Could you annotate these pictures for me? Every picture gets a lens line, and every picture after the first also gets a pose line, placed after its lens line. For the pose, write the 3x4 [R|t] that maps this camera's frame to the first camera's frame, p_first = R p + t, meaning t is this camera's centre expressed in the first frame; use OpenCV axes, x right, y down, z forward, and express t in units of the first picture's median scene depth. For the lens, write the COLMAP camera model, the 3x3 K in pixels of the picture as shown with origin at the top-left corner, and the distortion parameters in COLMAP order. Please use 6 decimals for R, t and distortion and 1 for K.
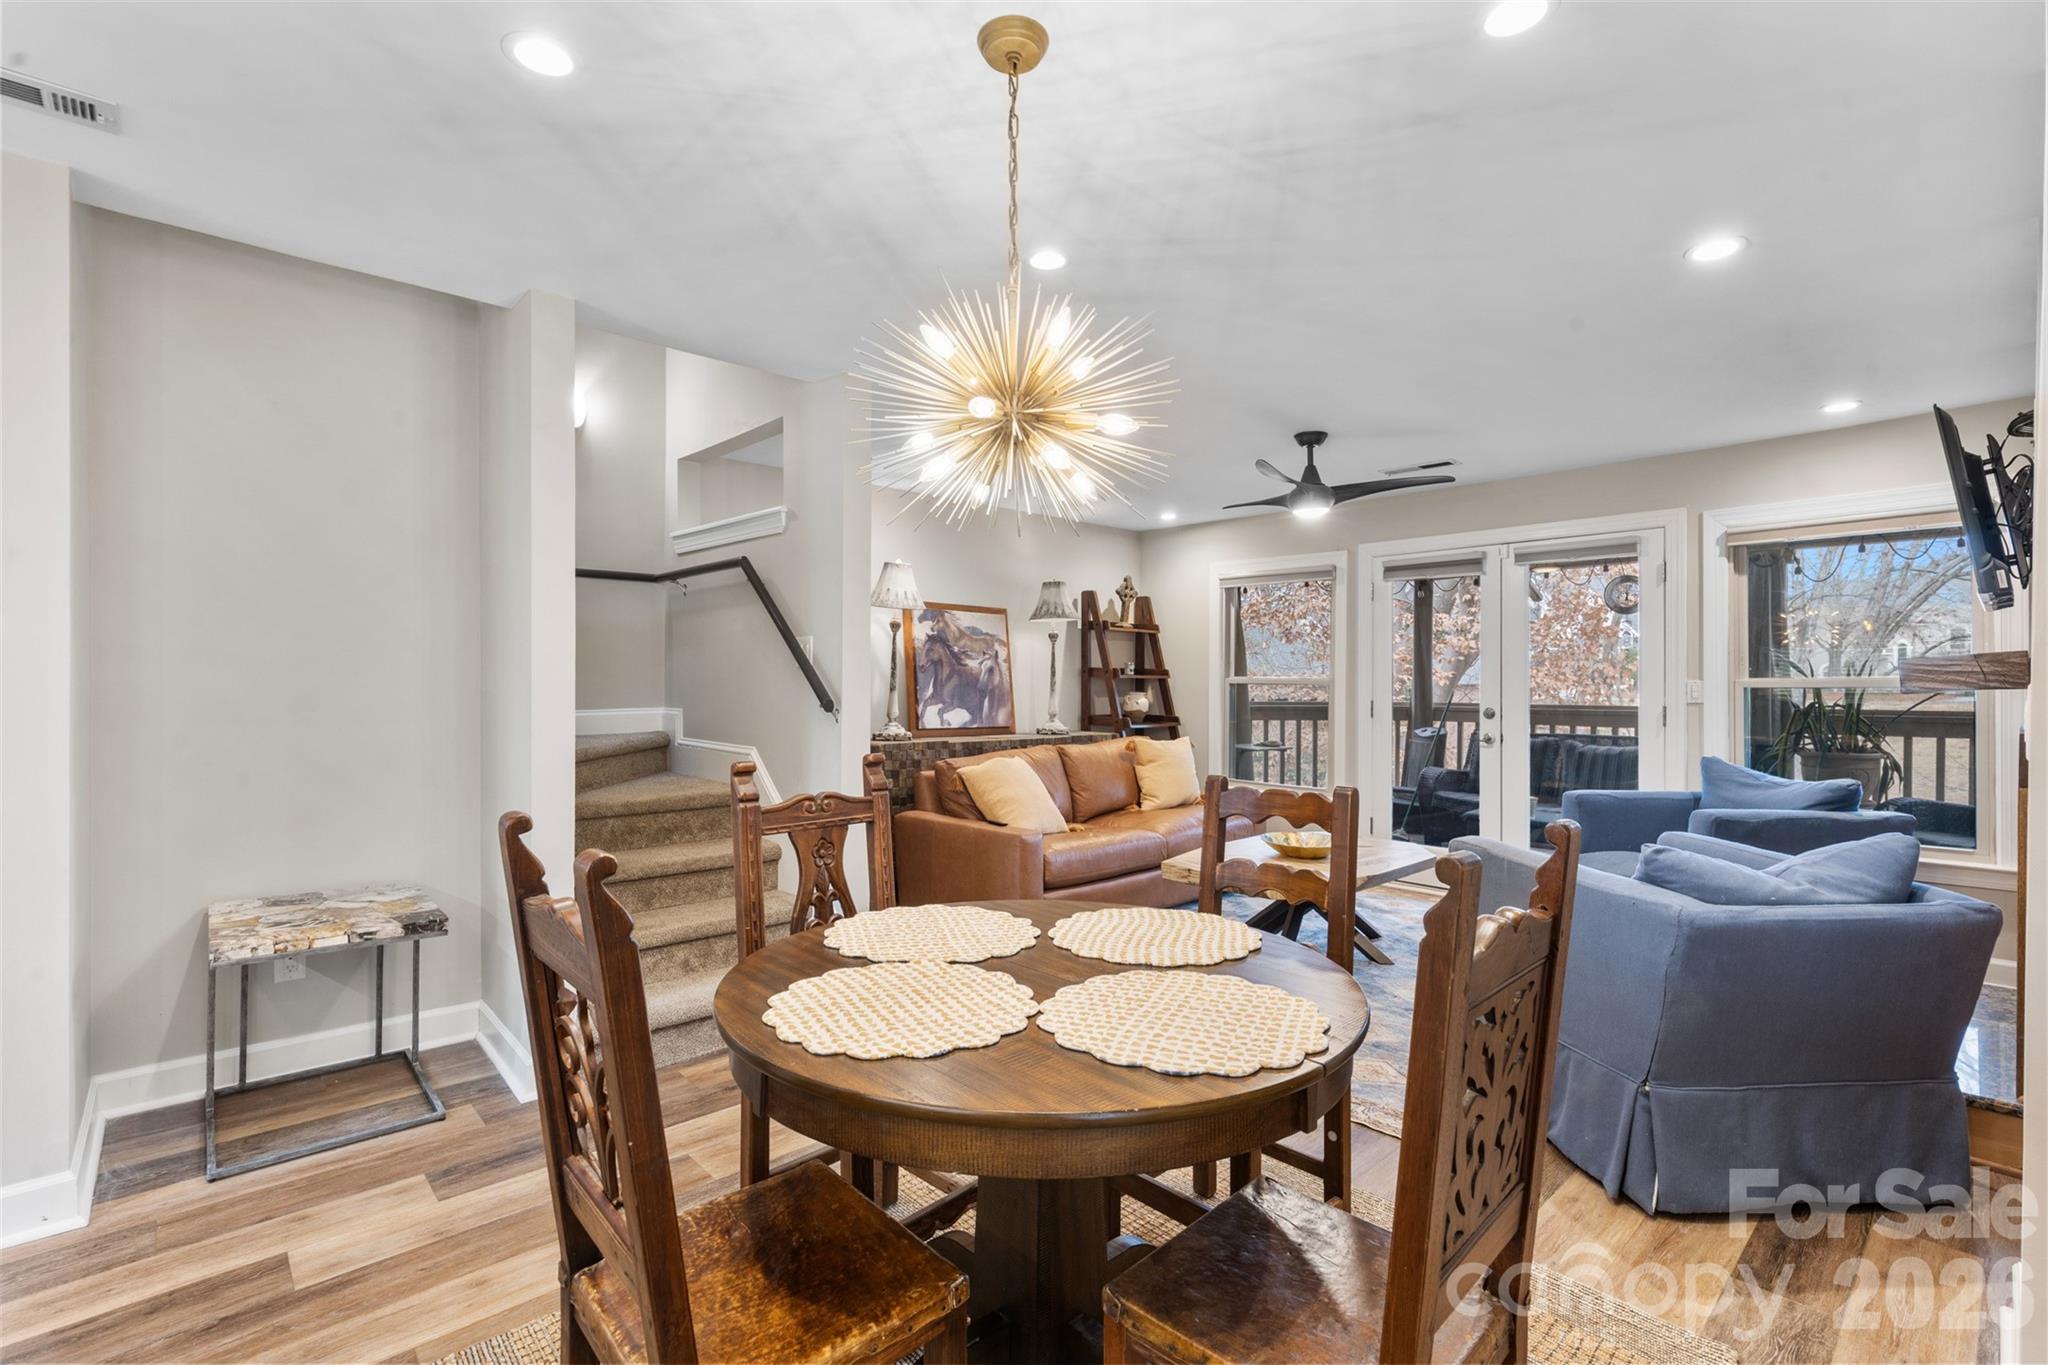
lens RADIAL K [[922.3, 0, 1019.4], [0, 922.3, 679.1], [0, 0, 1]] dist [0.004238, -0.000724]
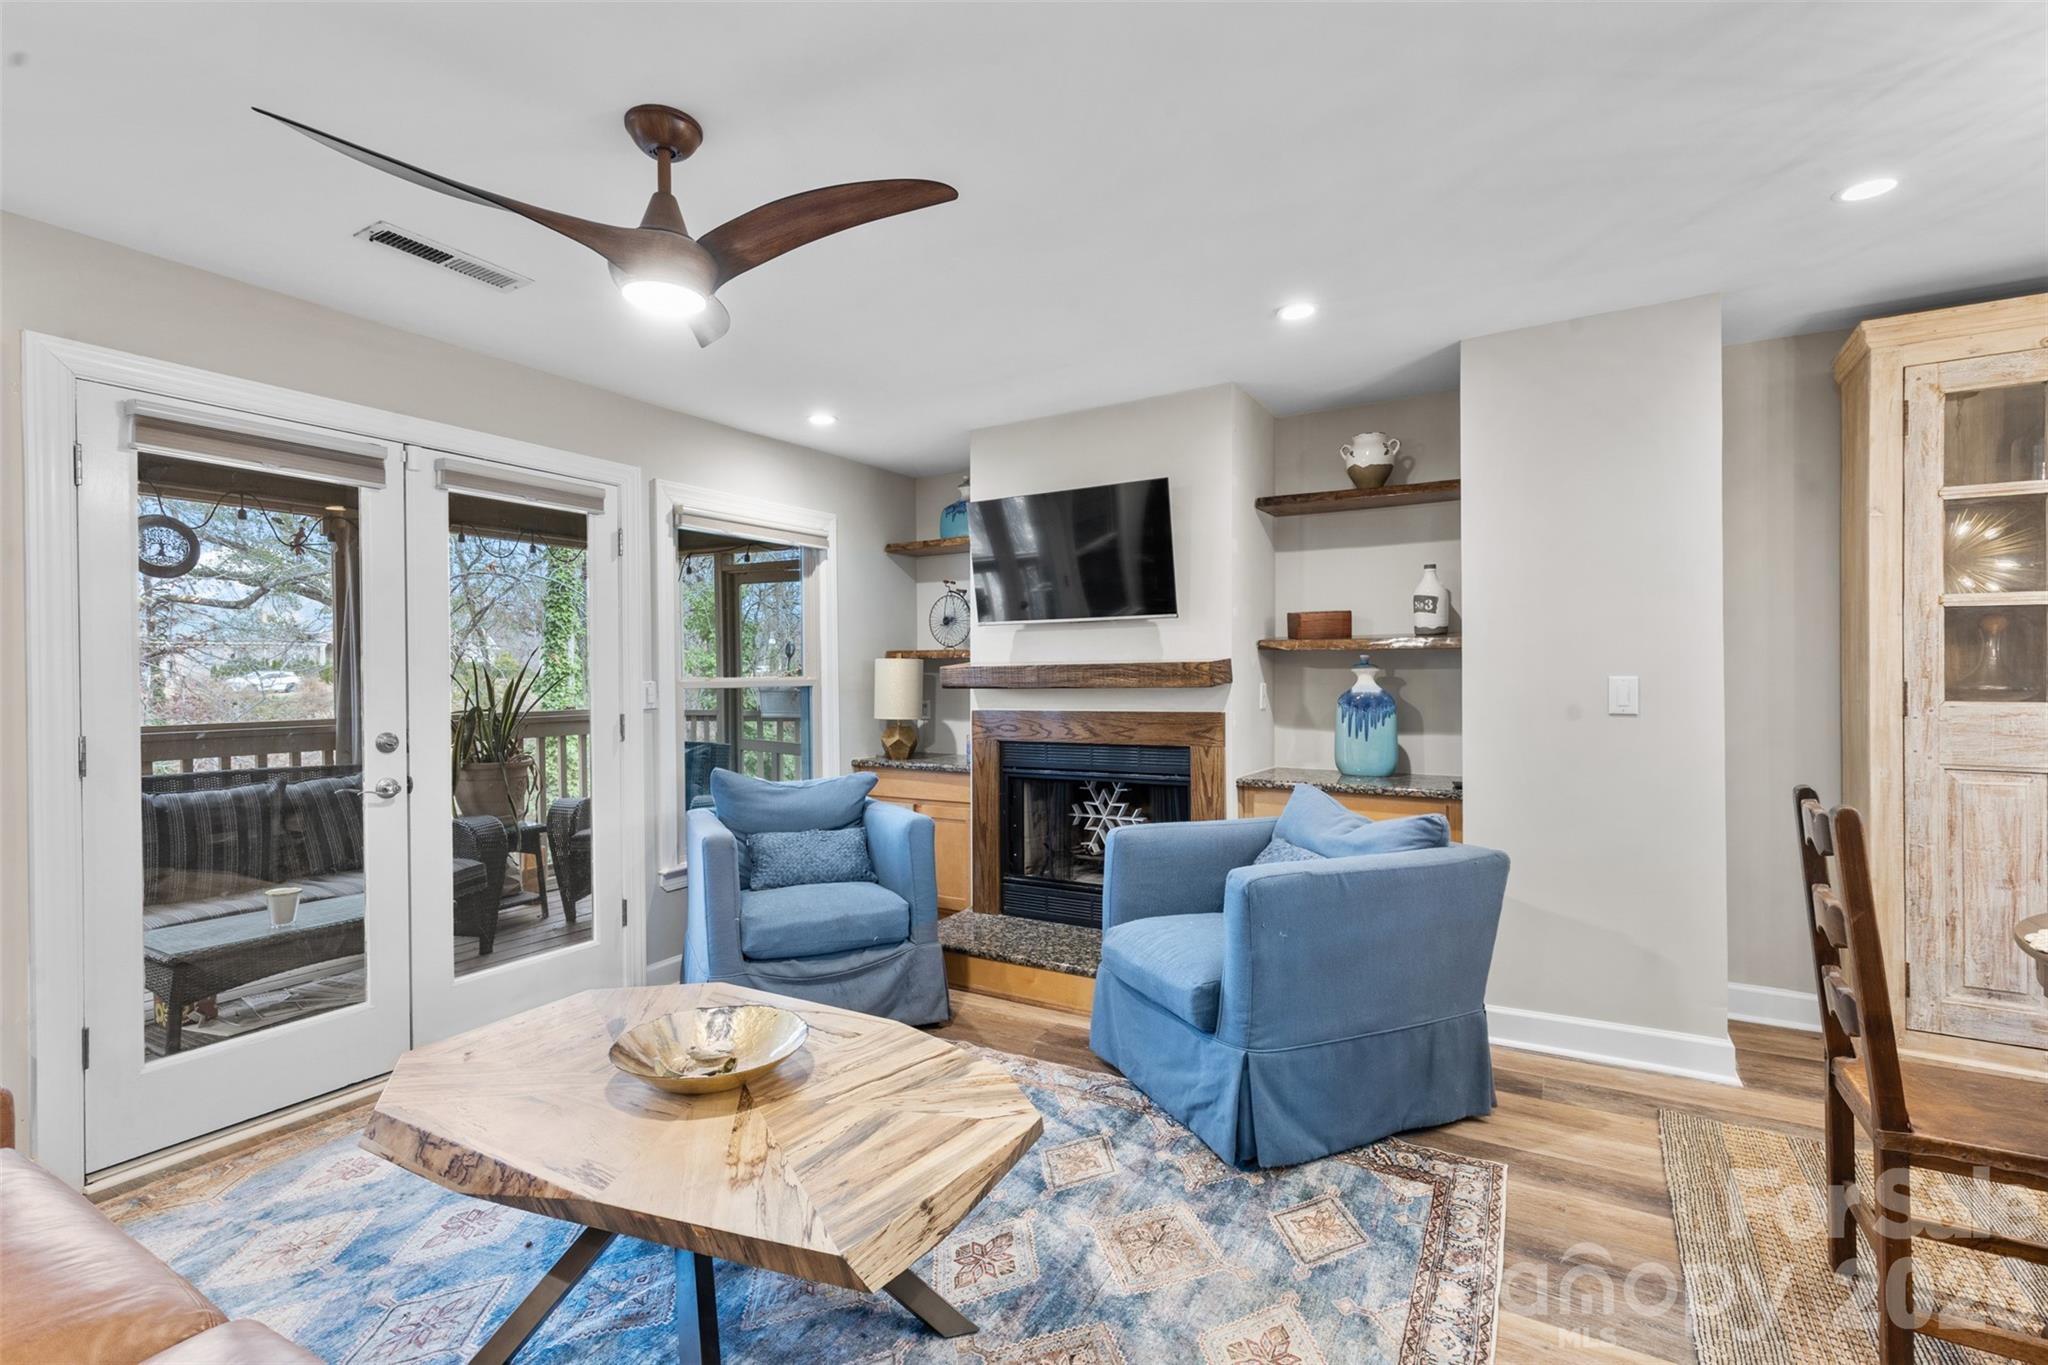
lens RADIAL K [[922.3, 0, 1020.1], [0, 922.3, 676.3], [0, 0, 1]] dist [0.004238, -0.000724]
pose [[-0.285101, 0.003184, 0.958492, -0.113569], [0.006131, 0.999980, -0.001499, 0.000409], [-0.958478, 0.005449, -0.285115, 0.685591]]
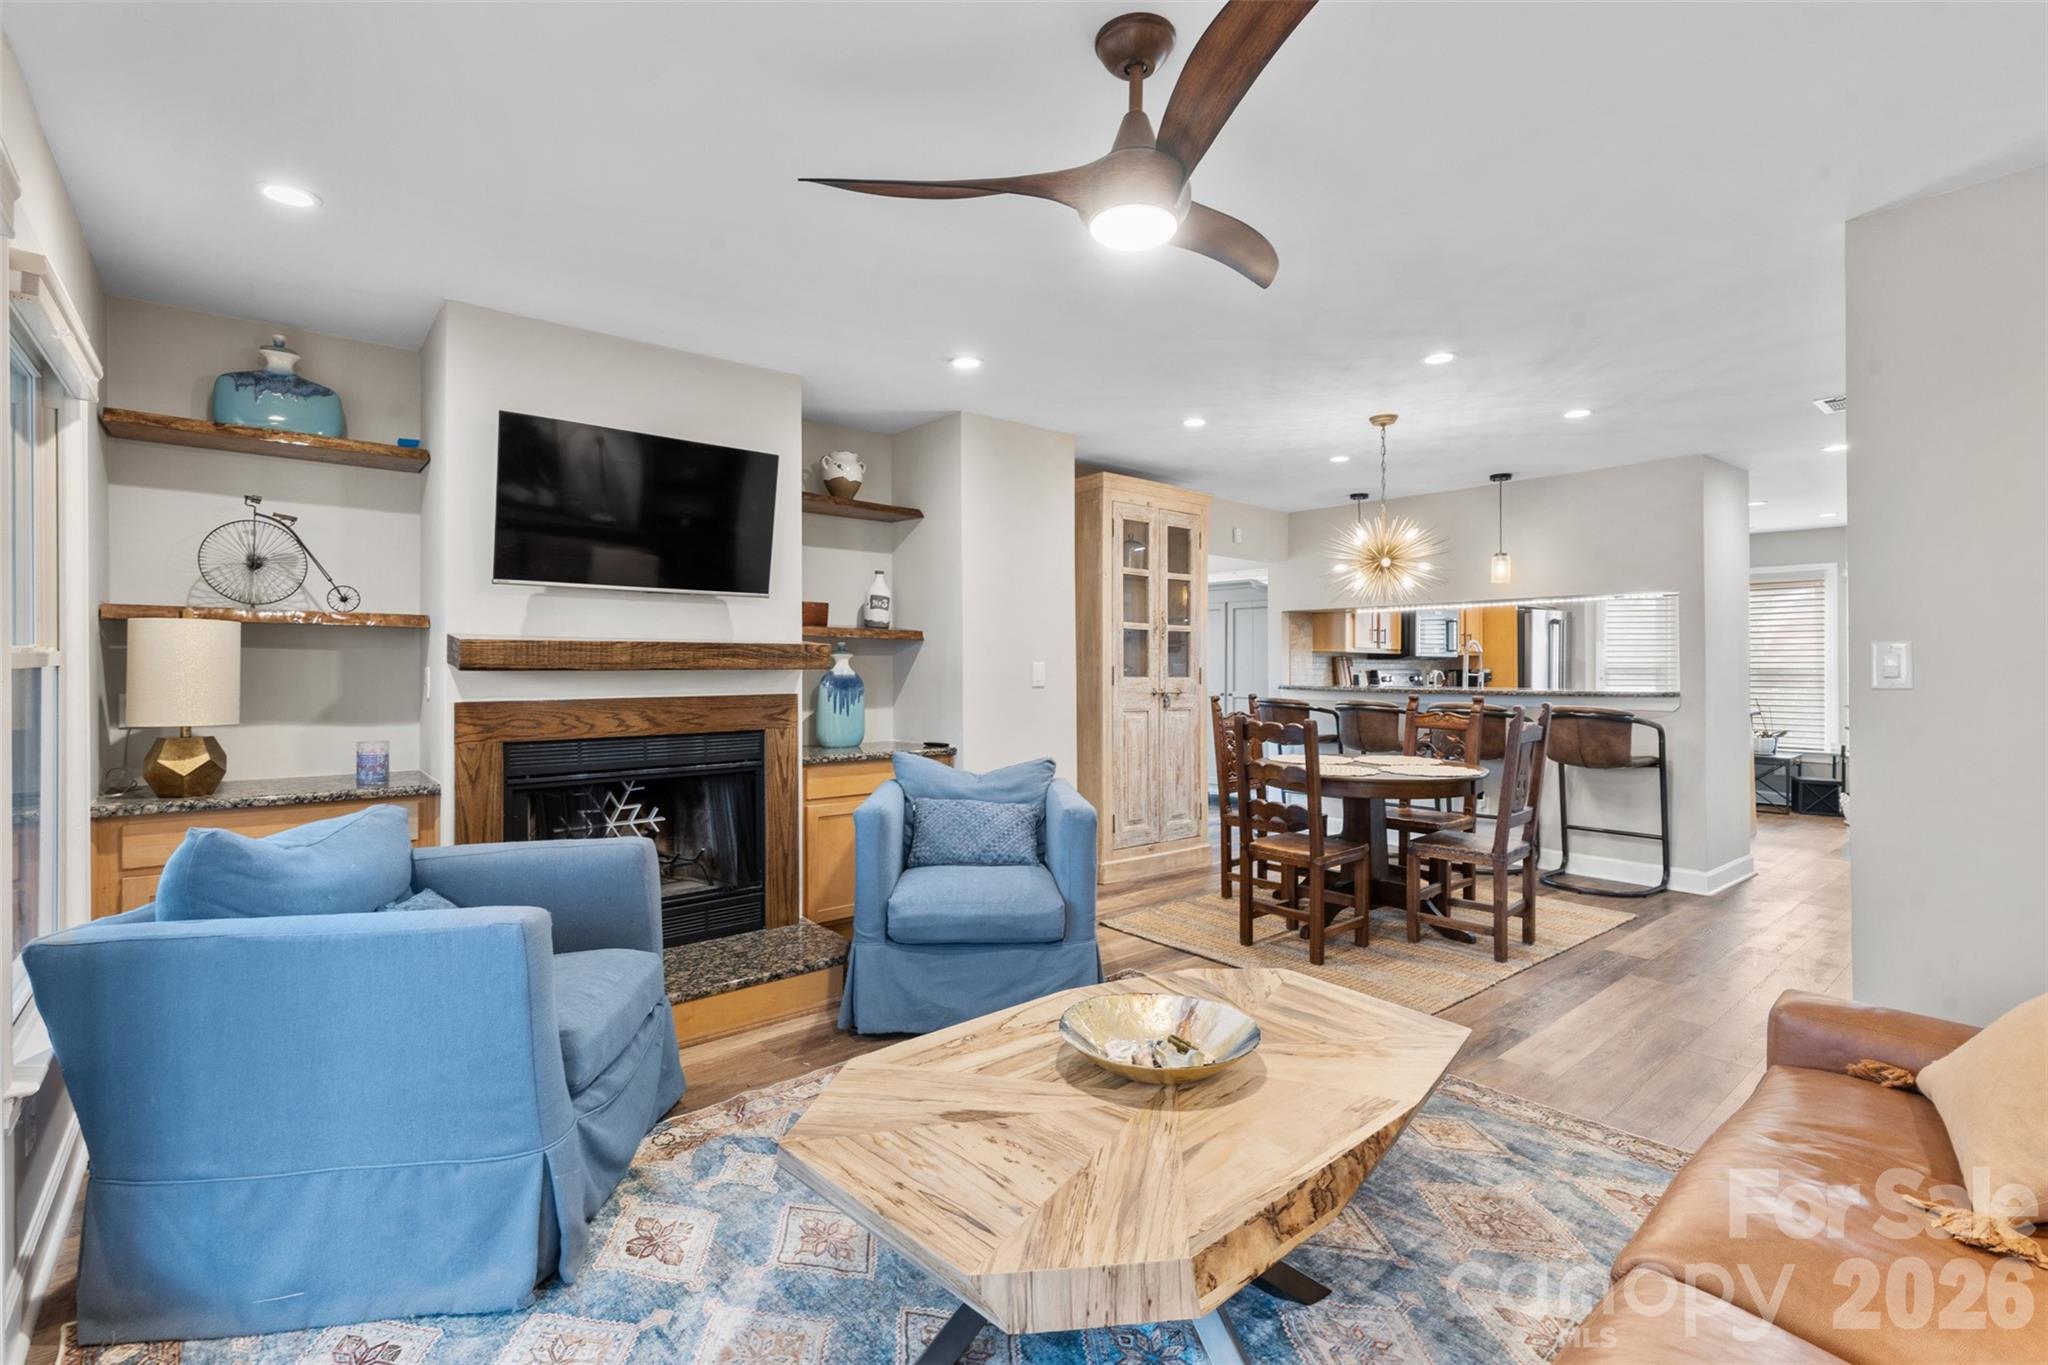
lens RADIAL K [[922.3, 0, 1027.0], [0, 922.3, 666.1], [0, 0, 1]] dist [0.004238, -0.000724]
pose [[-0.999351, -0.003853, 0.035810, 0.246769], [-0.003874, 0.999992, -0.000523, 0.004947], [-0.035808, -0.000661, -0.999358, 0.996939]]
